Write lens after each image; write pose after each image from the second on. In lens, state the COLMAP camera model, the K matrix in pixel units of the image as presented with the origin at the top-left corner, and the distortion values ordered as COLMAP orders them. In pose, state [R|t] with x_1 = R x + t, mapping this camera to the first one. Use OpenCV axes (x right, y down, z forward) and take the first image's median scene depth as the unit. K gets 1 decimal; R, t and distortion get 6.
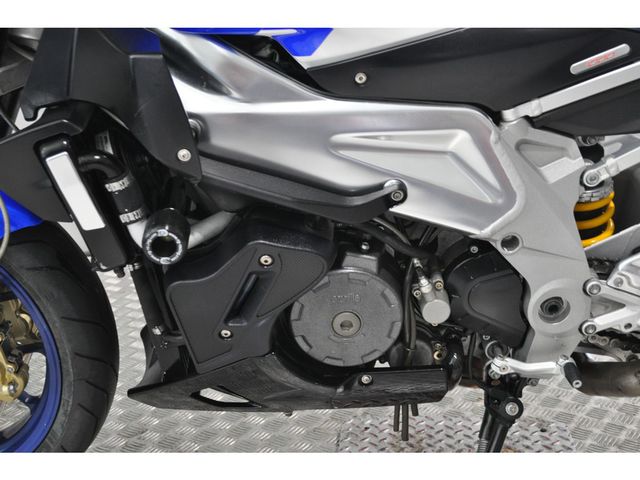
lens RADIAL K [[1019.0, 0, 321.1], [0, 1019.0, 243.3], [0, 0, 1]] dist [0.030577, 0.000000]
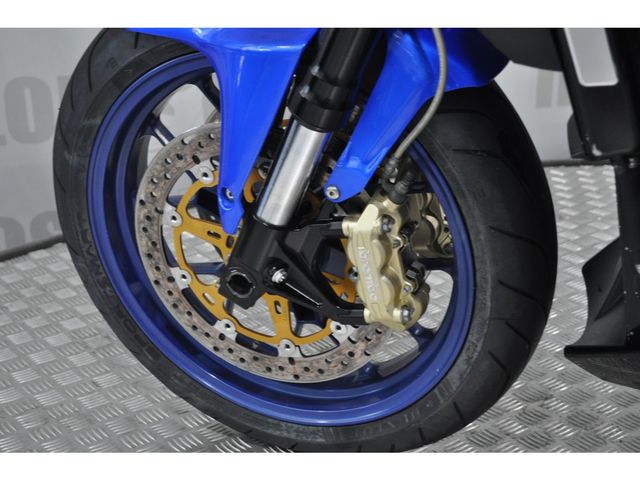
lens RADIAL K [[1019.0, 0, 320.0], [0, 1019.0, 239.2], [0, 0, 1]] dist [0.030577, 0.000000]
pose [[0.934475, 0.155971, -0.320047, -0.134945], [-0.137440, 0.987287, 0.079844, 0.039980], [0.328432, -0.030625, 0.944031, 0.297766]]
